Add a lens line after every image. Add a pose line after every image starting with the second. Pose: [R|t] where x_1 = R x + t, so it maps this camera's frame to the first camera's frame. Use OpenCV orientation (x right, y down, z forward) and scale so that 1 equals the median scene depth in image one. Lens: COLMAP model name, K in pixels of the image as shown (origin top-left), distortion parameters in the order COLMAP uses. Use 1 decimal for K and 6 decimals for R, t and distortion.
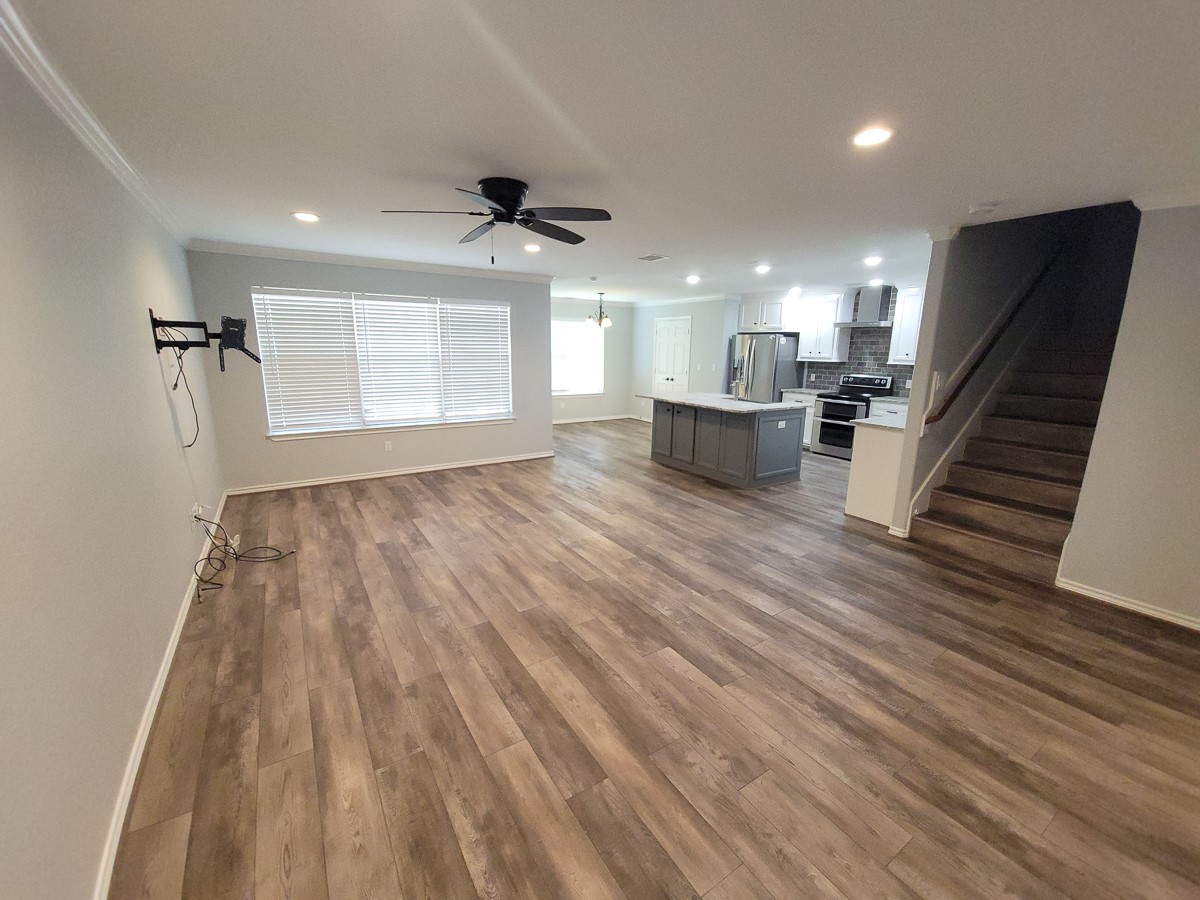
lens RADIAL K [[487.3, 0, 601.8], [0, 487.3, 451.9], [0, 0, 1]] dist [0.002781, -0.005689]
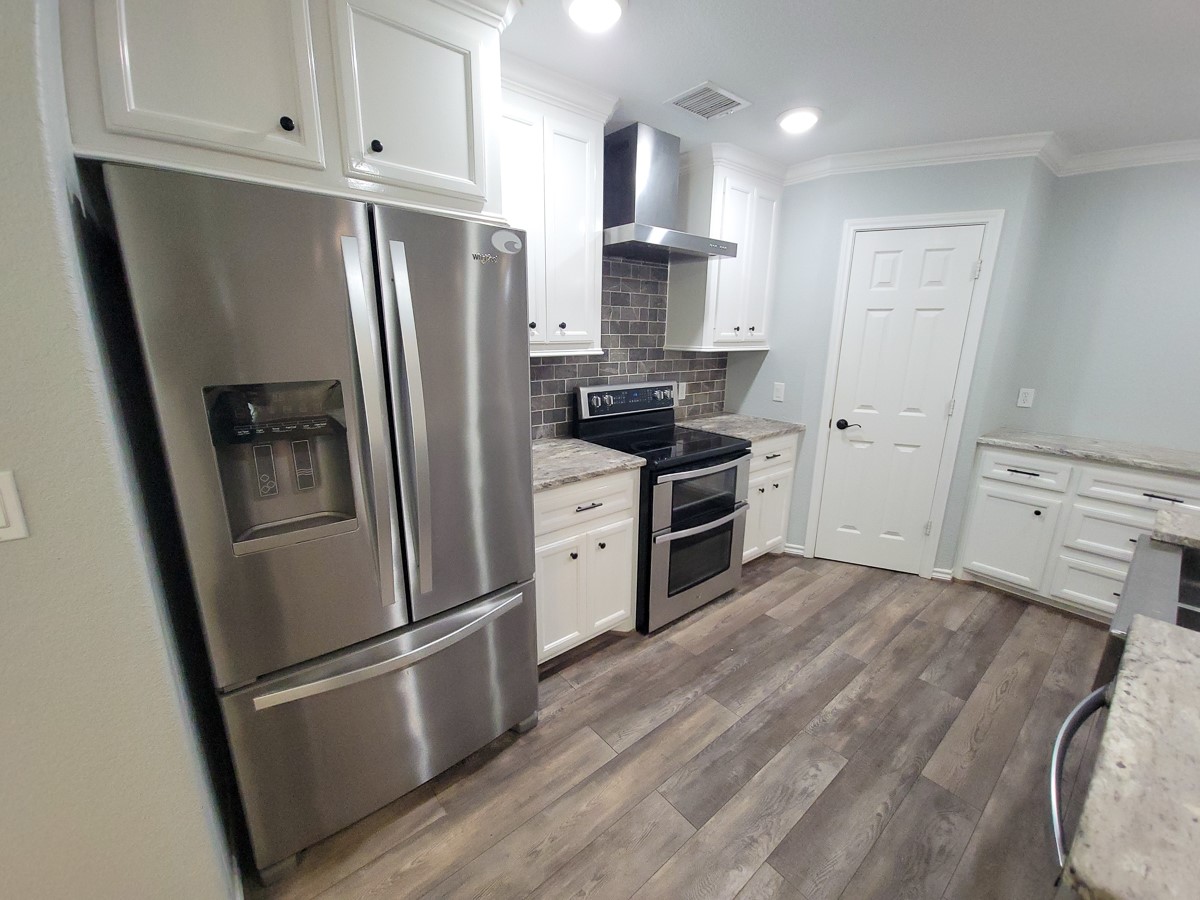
lens RADIAL K [[487.3, 0, 601.8], [0, 487.3, 451.9], [0, 0, 1]] dist [0.002781, -0.005689]
pose [[-0.115681, -0.256096, 0.959704, 0.304004], [0.196004, 0.941308, 0.274813, -0.416184], [-0.973756, 0.219896, -0.058695, 2.026505]]
